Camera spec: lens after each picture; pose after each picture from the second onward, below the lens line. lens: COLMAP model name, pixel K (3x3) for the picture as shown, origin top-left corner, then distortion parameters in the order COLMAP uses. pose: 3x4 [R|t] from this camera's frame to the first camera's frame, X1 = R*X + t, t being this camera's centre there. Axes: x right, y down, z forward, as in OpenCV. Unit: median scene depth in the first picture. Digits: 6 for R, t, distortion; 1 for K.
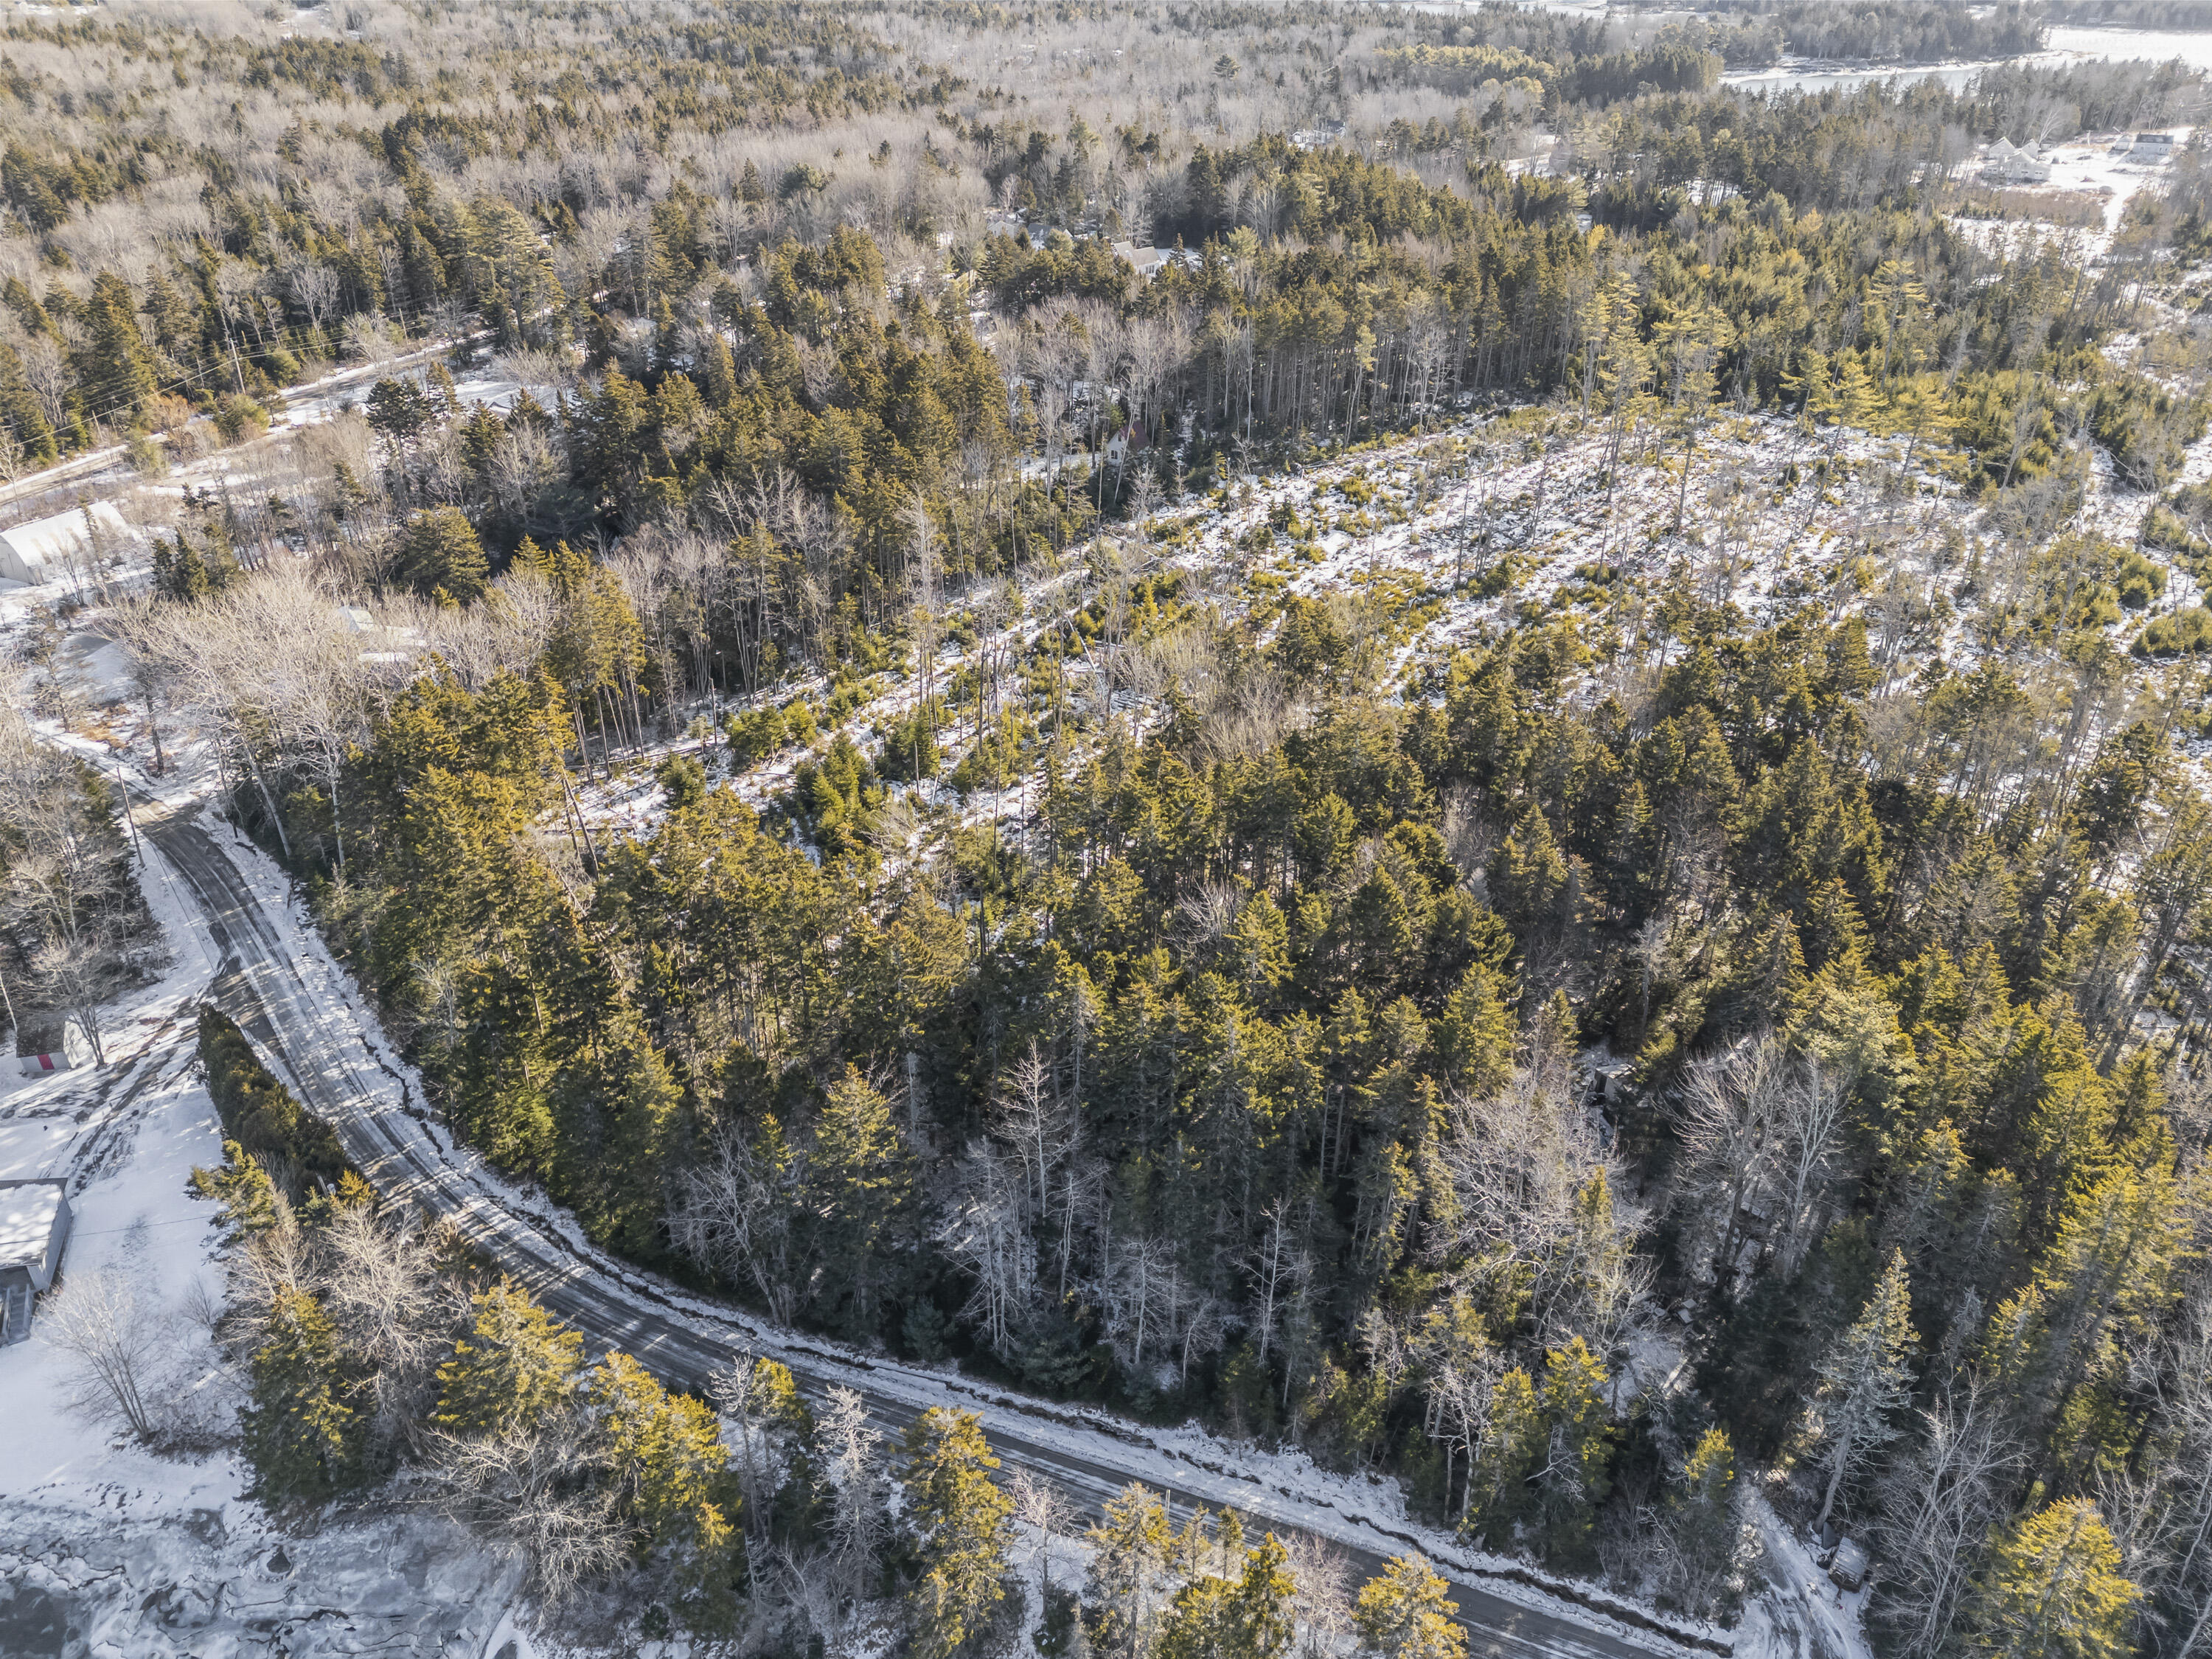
lens RADIAL K [[1629.4, 0, 1094.2], [0, 1629.4, 801.4], [0, 0, 1]] dist [0.060018, -0.046078]
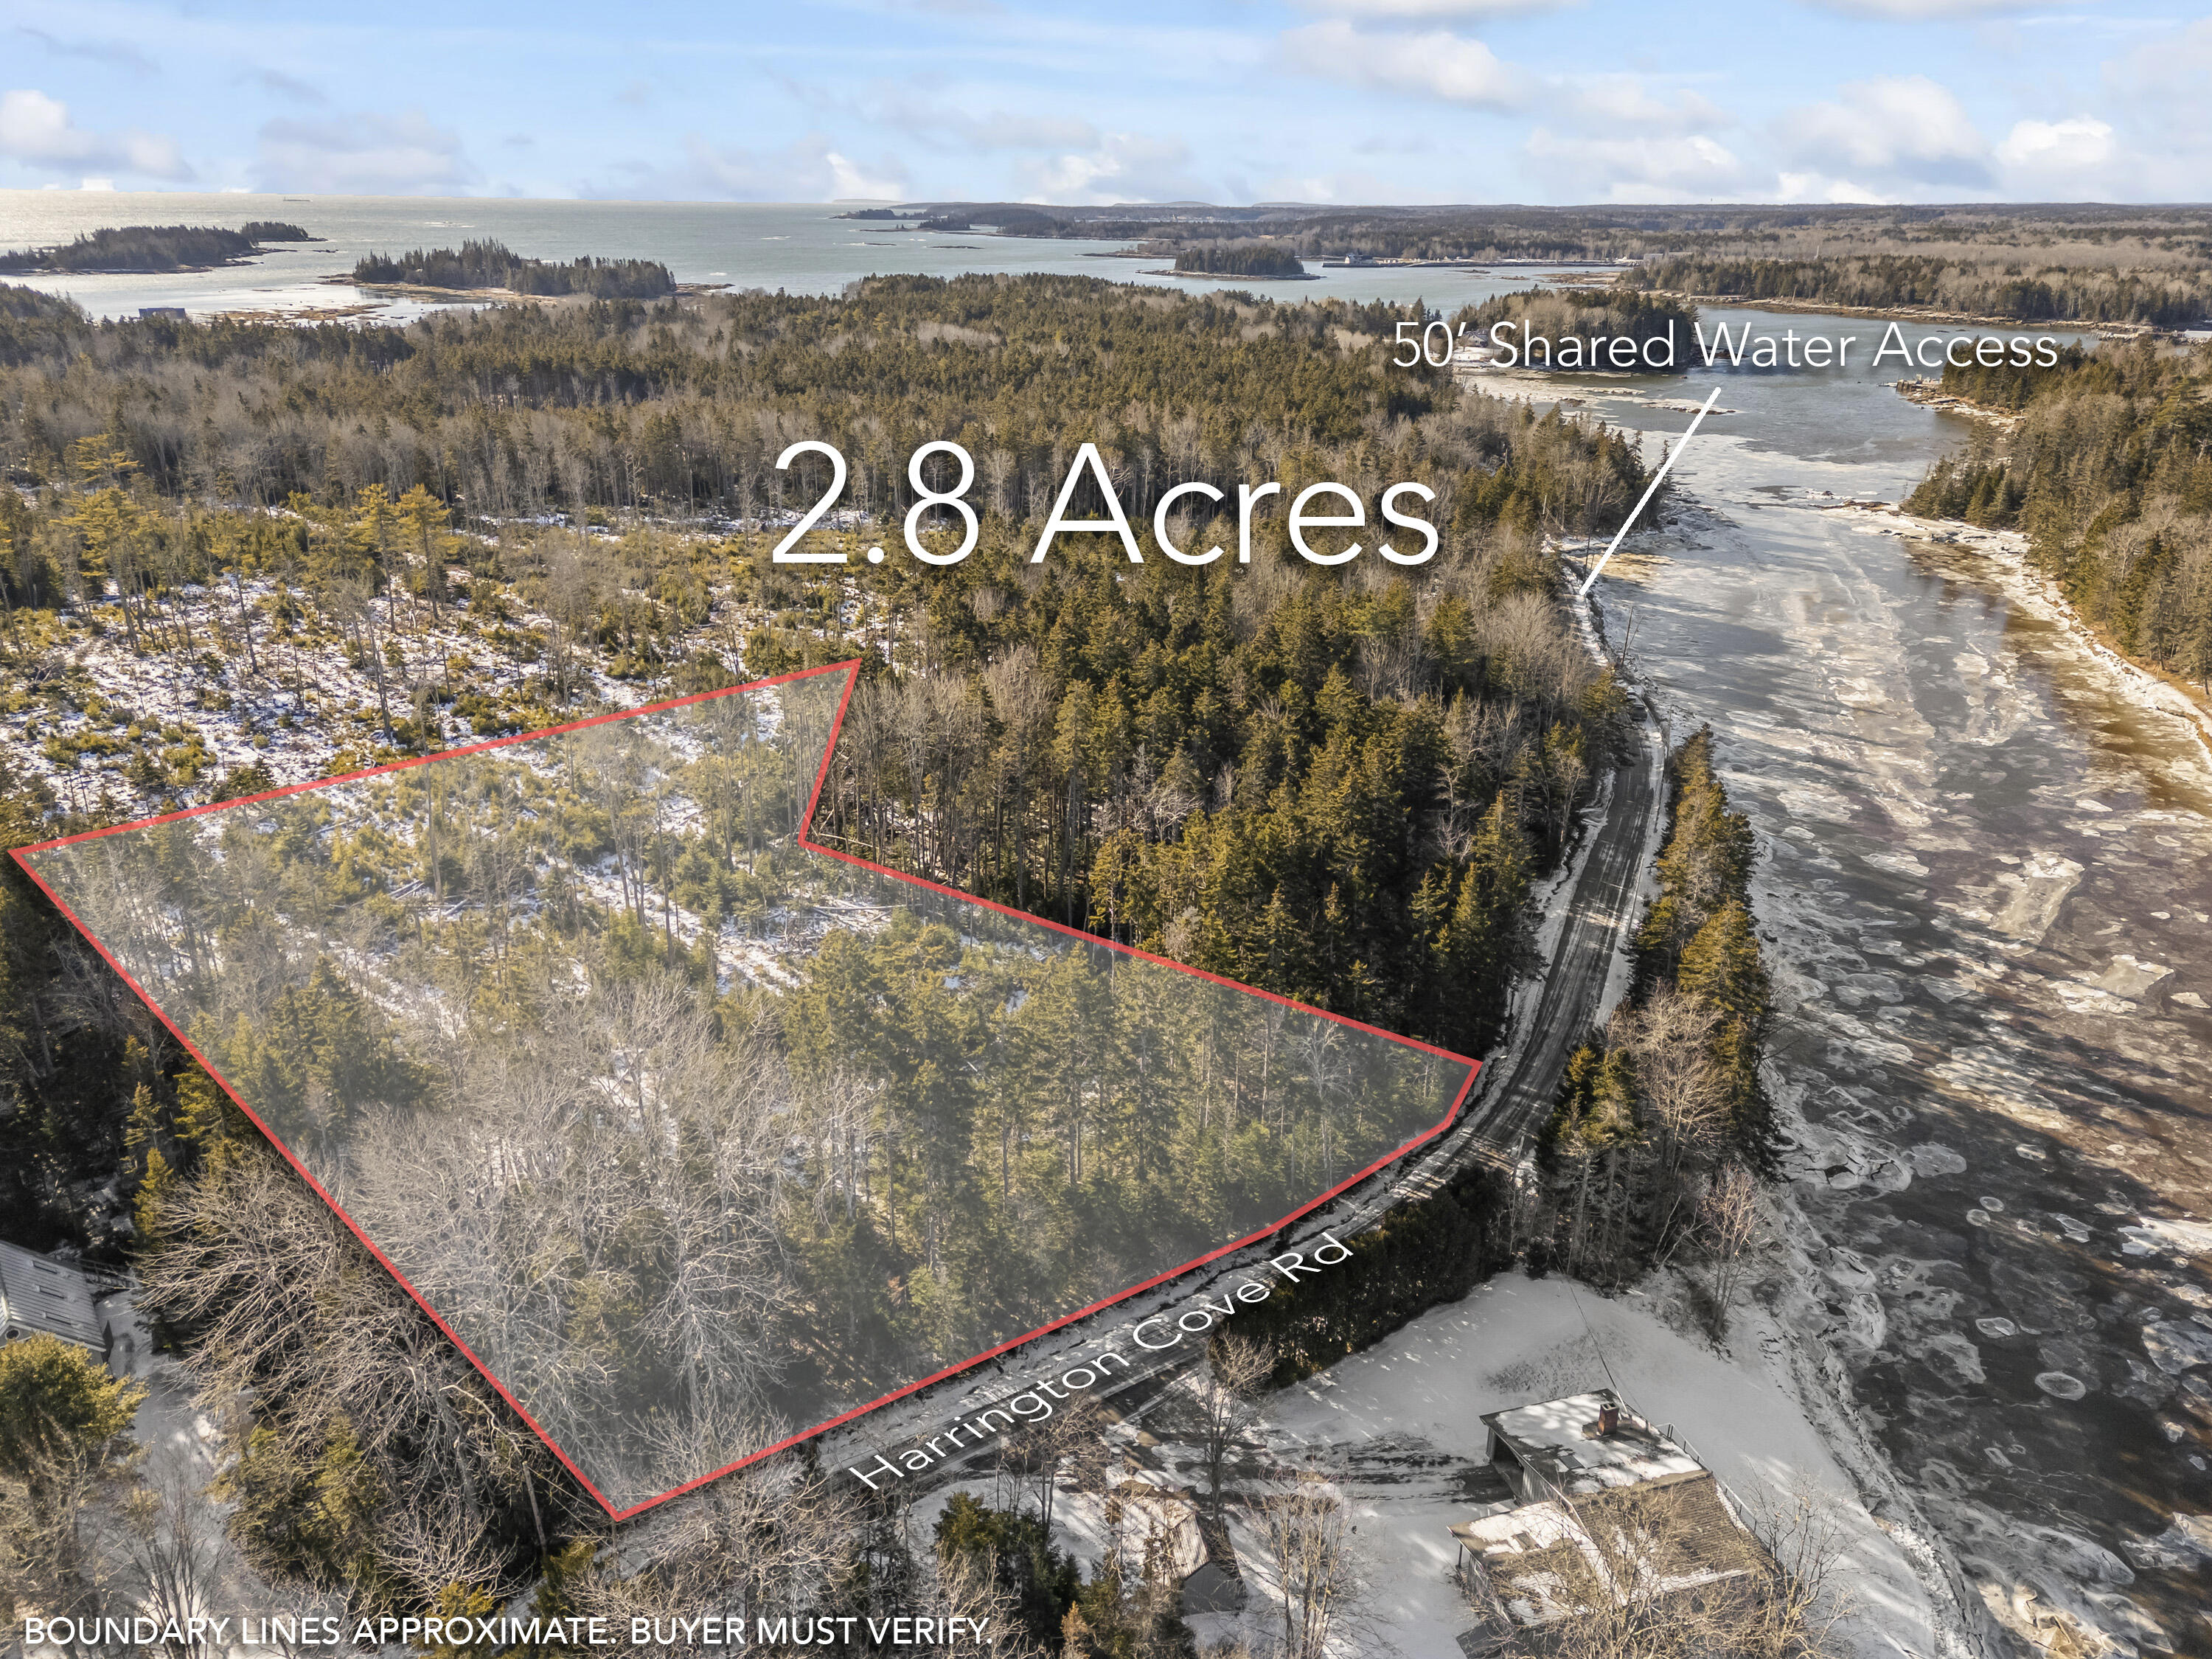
lens RADIAL K [[1629.4, 0, 1111.1], [0, 1629.4, 834.4], [0, 0, 1]] dist [0.060018, -0.046078]
pose [[0.027081, -0.375445, 0.926449, -0.731653], [0.479974, 0.817850, 0.317405, -0.210069], [-0.876865, 0.436075, 0.202352, 0.493931]]
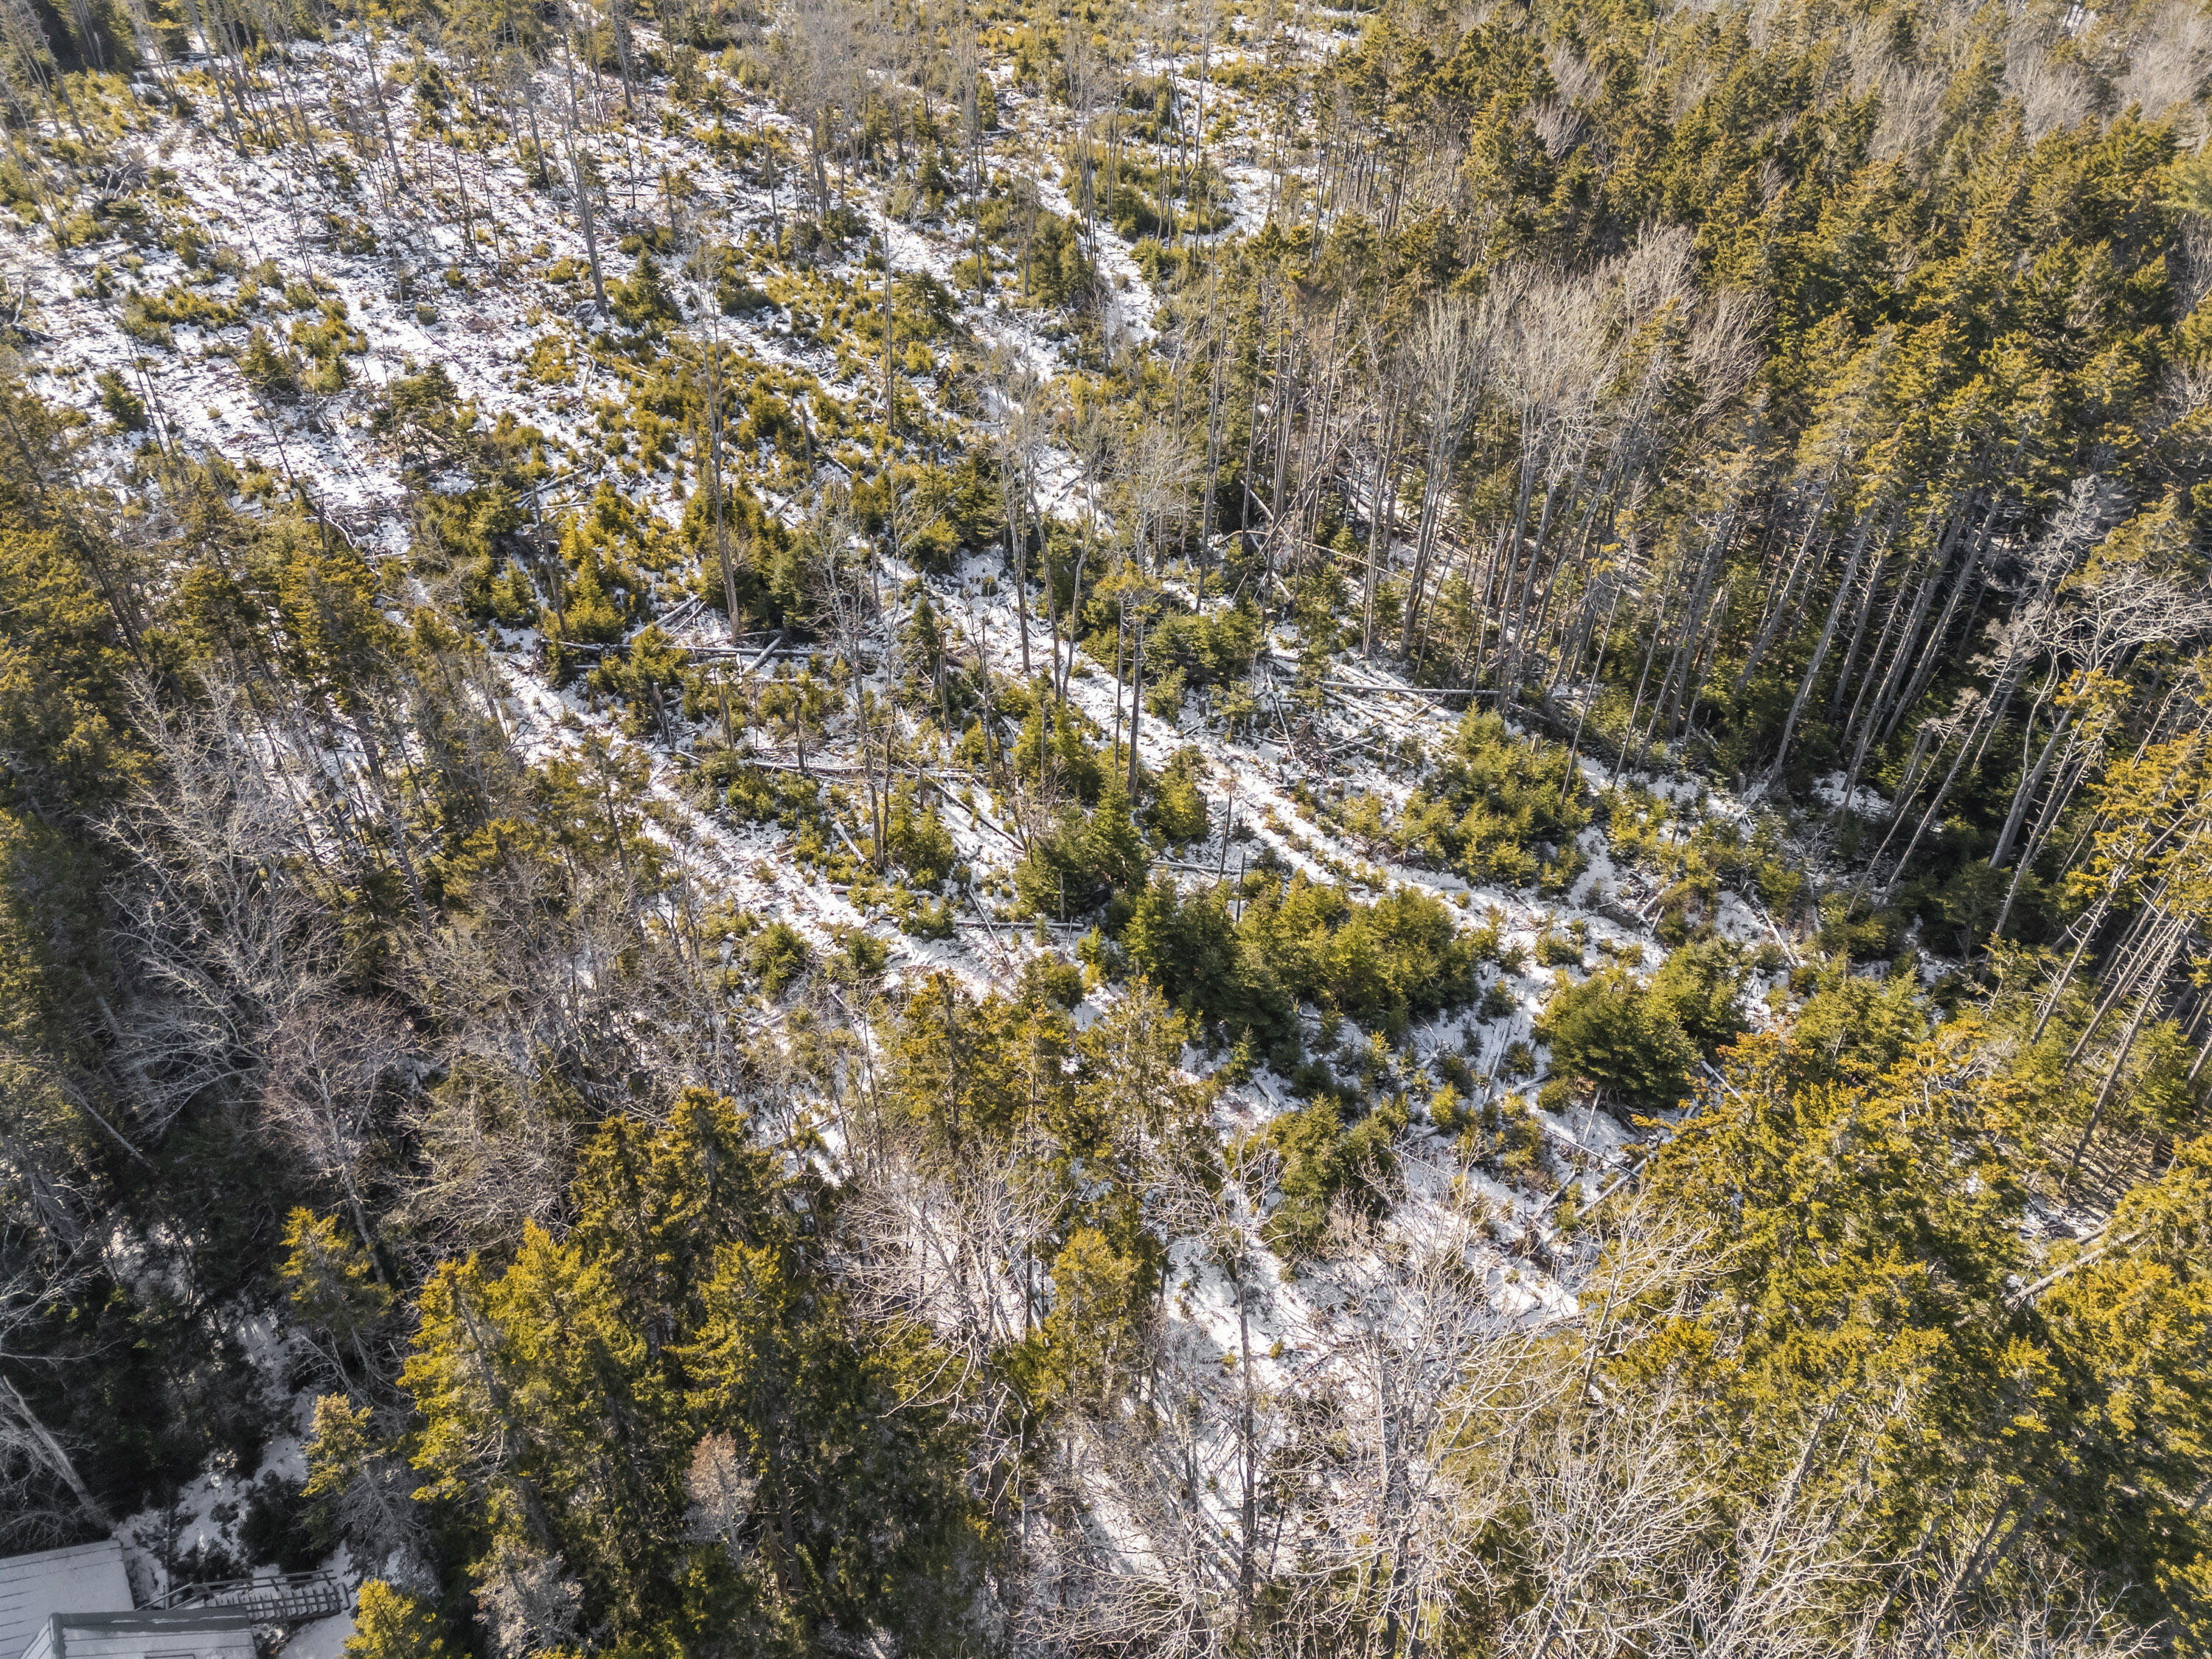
lens RADIAL K [[1629.4, 0, 1100.3], [0, 1629.4, 808.0], [0, 0, 1]] dist [0.060018, -0.046078]
pose [[0.120059, -0.615021, 0.779317, -0.418869], [0.466105, 0.728017, 0.502730, -0.250951], [-0.876546, 0.302886, 0.374069, 0.687451]]
